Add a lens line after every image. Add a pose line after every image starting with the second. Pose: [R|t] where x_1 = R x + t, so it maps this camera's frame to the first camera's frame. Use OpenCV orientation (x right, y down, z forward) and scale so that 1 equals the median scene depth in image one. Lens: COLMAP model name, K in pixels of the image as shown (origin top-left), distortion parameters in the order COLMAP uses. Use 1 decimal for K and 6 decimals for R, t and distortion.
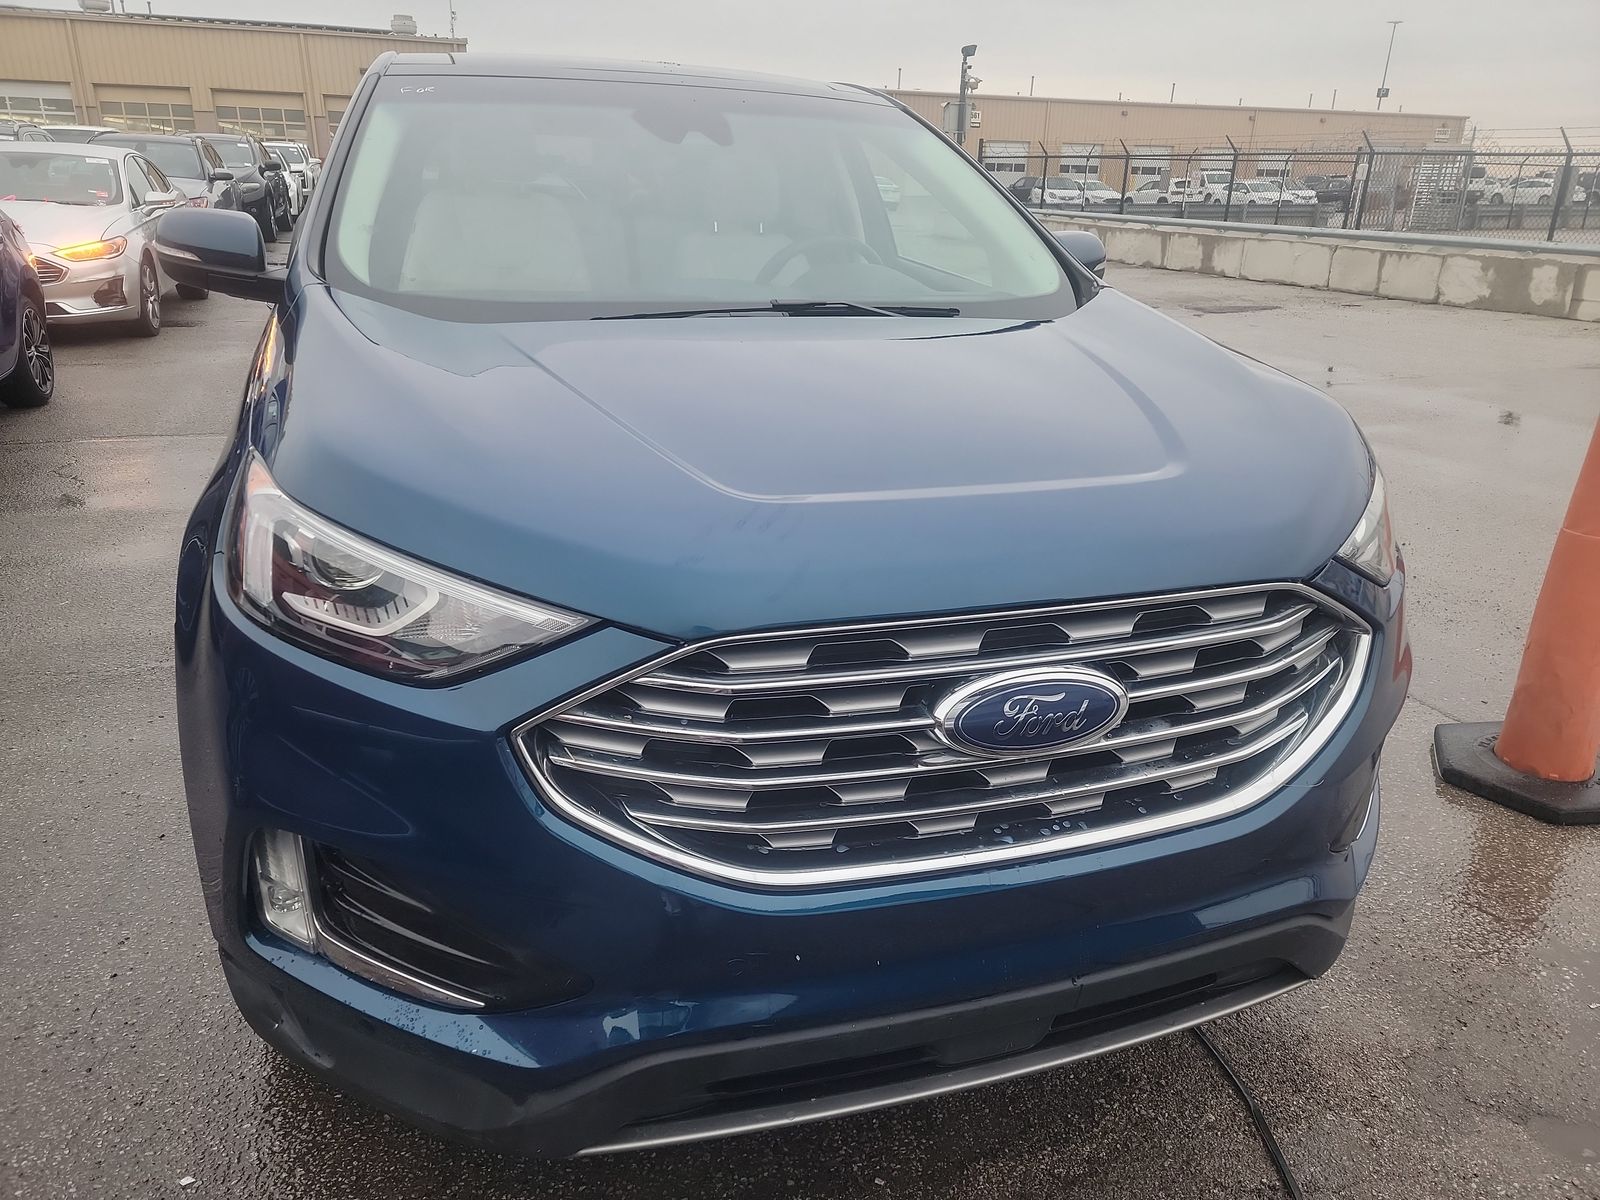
lens RADIAL K [[1111.3, 0, 806.7], [0, 1111.3, 587.7], [0, 0, 1]] dist [0.073158, -0.061304]
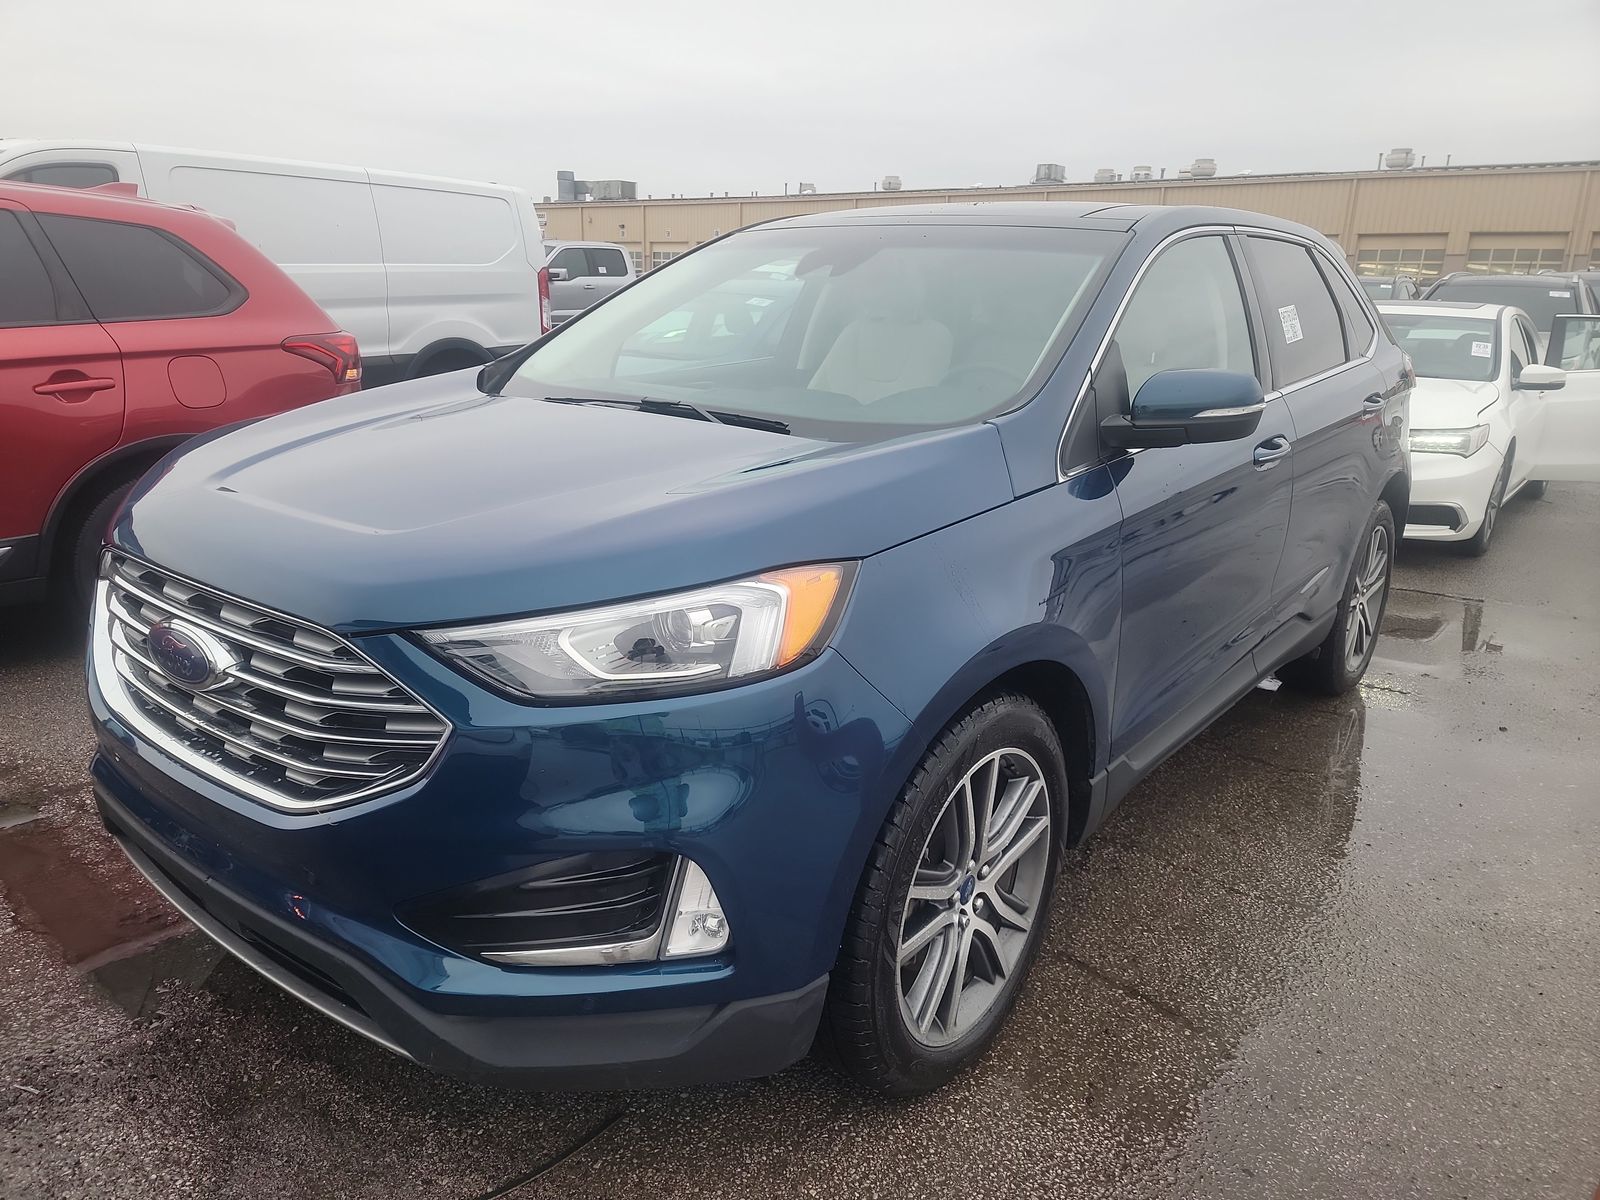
lens RADIAL K [[1111.3, 0, 806.7], [0, 1111.3, 587.7], [0, 0, 1]] dist [0.073158, -0.061304]
pose [[0.543067, 0.207476, -0.813654, 1.194690], [-0.297880, 0.953573, 0.044337, -0.179801], [0.785077, 0.218293, 0.579657, 0.515942]]
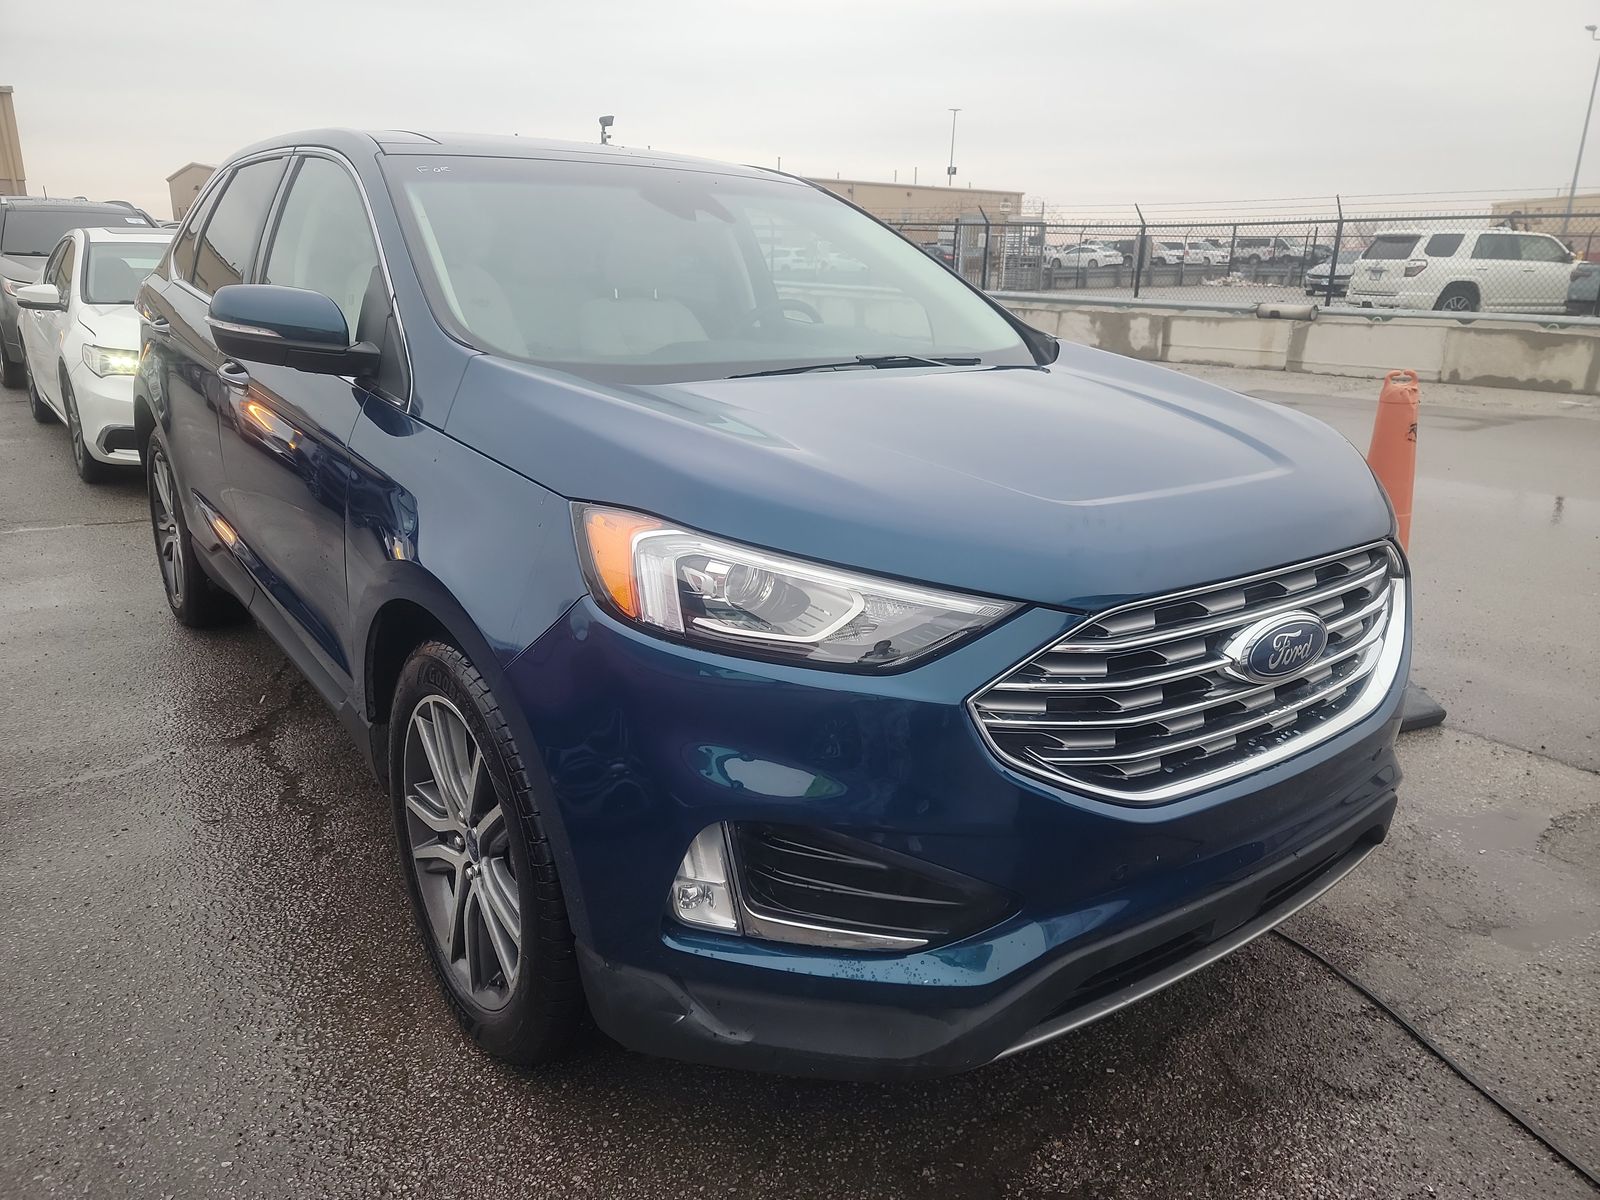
lens RADIAL K [[1111.3, 0, 806.7], [0, 1111.3, 587.7], [0, 0, 1]] dist [0.073158, -0.061304]
pose [[0.950410, -0.093412, 0.296641, -0.485907], [0.108379, 0.993515, -0.034379, 0.017194], [-0.291506, 0.064824, 0.954370, -0.079853]]
